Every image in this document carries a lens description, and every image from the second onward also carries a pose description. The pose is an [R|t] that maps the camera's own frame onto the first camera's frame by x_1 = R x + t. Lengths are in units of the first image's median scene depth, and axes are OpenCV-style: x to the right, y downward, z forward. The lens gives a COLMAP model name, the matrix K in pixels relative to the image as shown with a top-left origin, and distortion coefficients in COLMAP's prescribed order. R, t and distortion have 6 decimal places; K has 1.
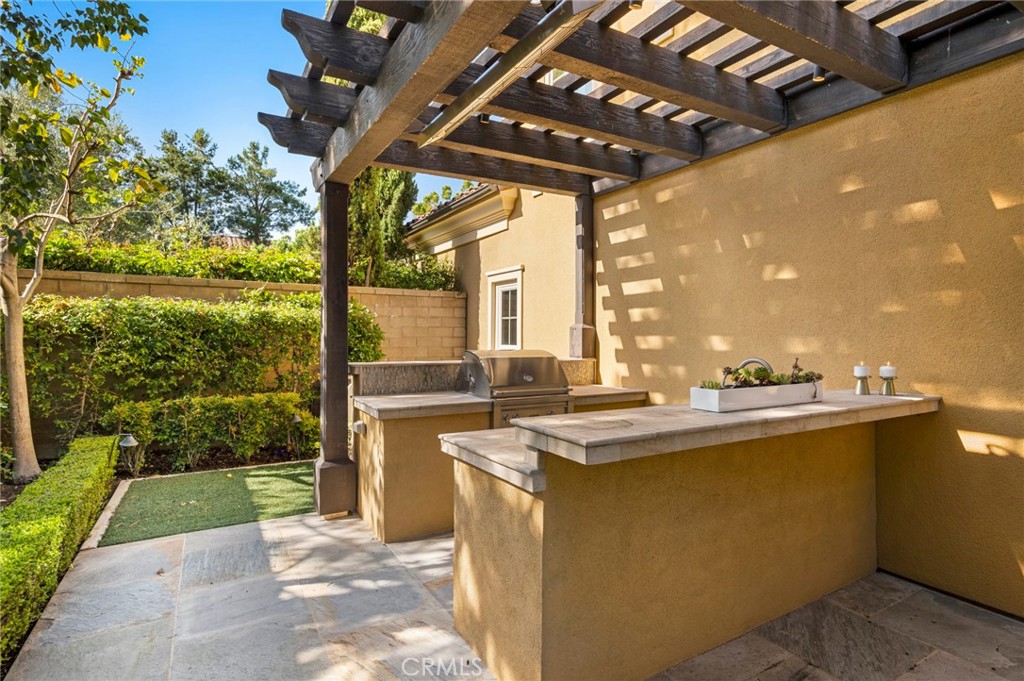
lens RADIAL K [[535.8, 0, 510.5], [0, 535.8, 333.8], [0, 0, 1]] dist [-0.004709, 0.000263]
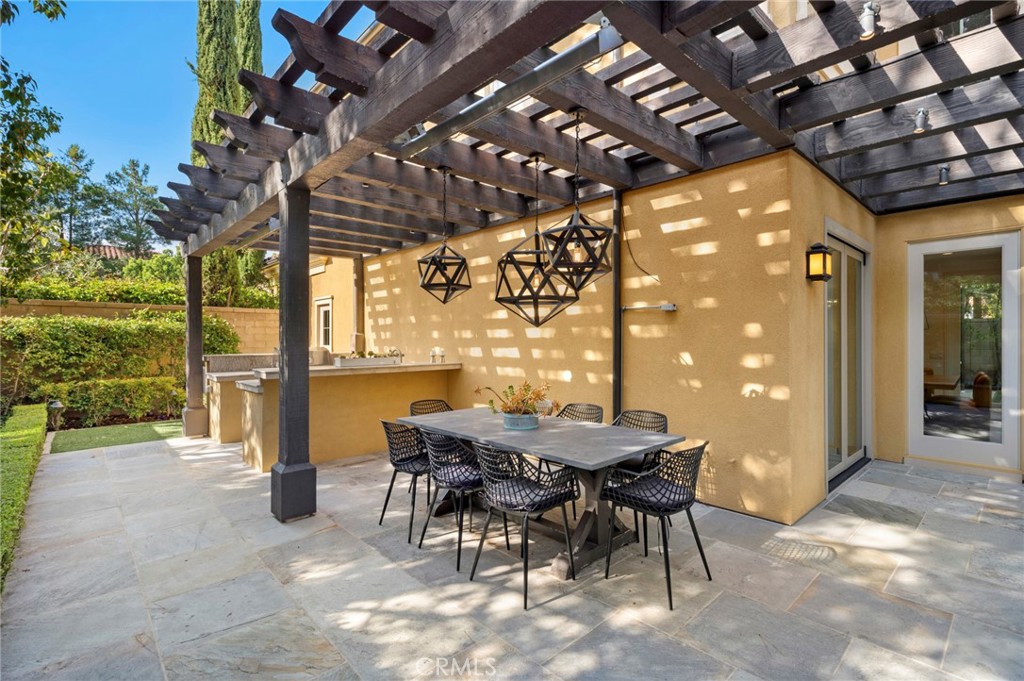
lens RADIAL K [[478.7, 0, 511.7], [0, 478.7, 340.5], [0, 0, 1]] dist [-0.001781, -0.000643]
pose [[0.975352, -0.007031, 0.220543, 0.249787], [0.005746, 0.999963, 0.006468, 0.000924], [-0.220581, -0.005041, 0.975356, -0.562658]]
